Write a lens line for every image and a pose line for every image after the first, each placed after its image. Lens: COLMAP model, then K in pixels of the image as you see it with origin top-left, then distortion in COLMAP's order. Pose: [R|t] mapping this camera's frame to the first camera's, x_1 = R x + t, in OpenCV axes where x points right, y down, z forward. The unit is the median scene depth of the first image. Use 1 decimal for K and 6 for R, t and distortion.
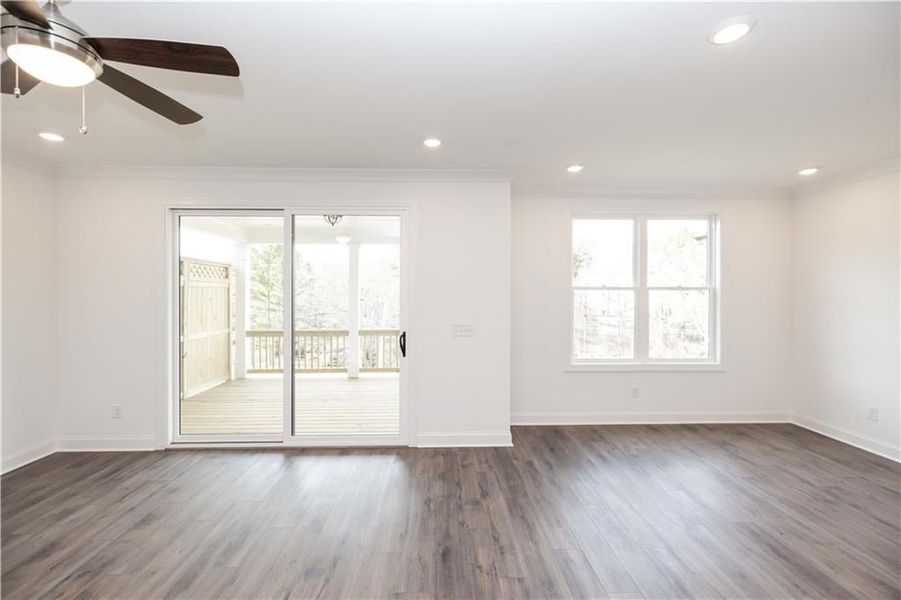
lens RADIAL K [[382.1, 0, 454.6], [0, 382.1, 297.3], [0, 0, 1]] dist [0.002361, -0.000126]
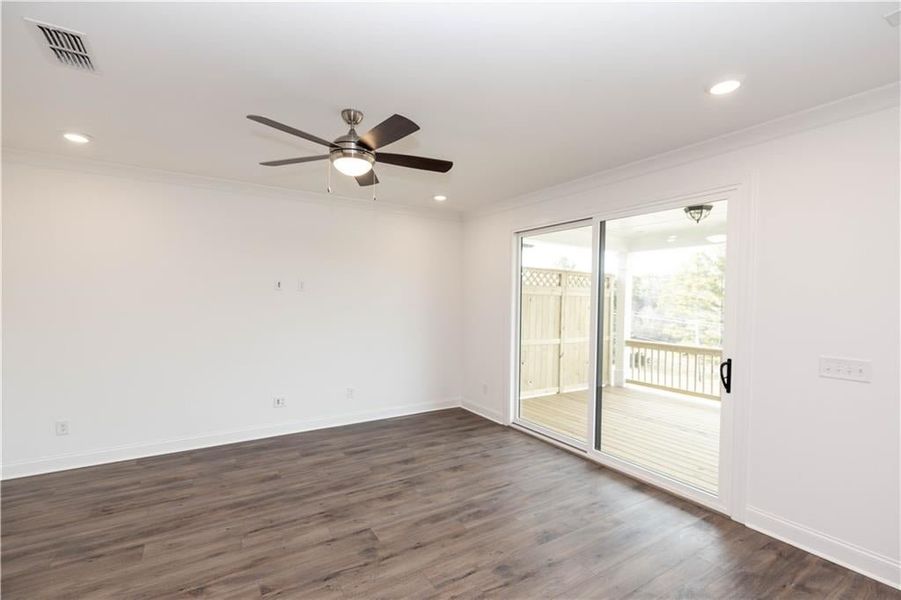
lens RADIAL K [[402.4, 0, 467.1], [0, 402.4, 308.6], [0, 0, 1]] dist [0.001276, 0.000445]
pose [[0.520637, 0.027718, -0.853328, 0.270536], [-0.025057, 0.999538, 0.017179, -0.005671], [0.853411, 0.012438, 0.521091, 0.182317]]
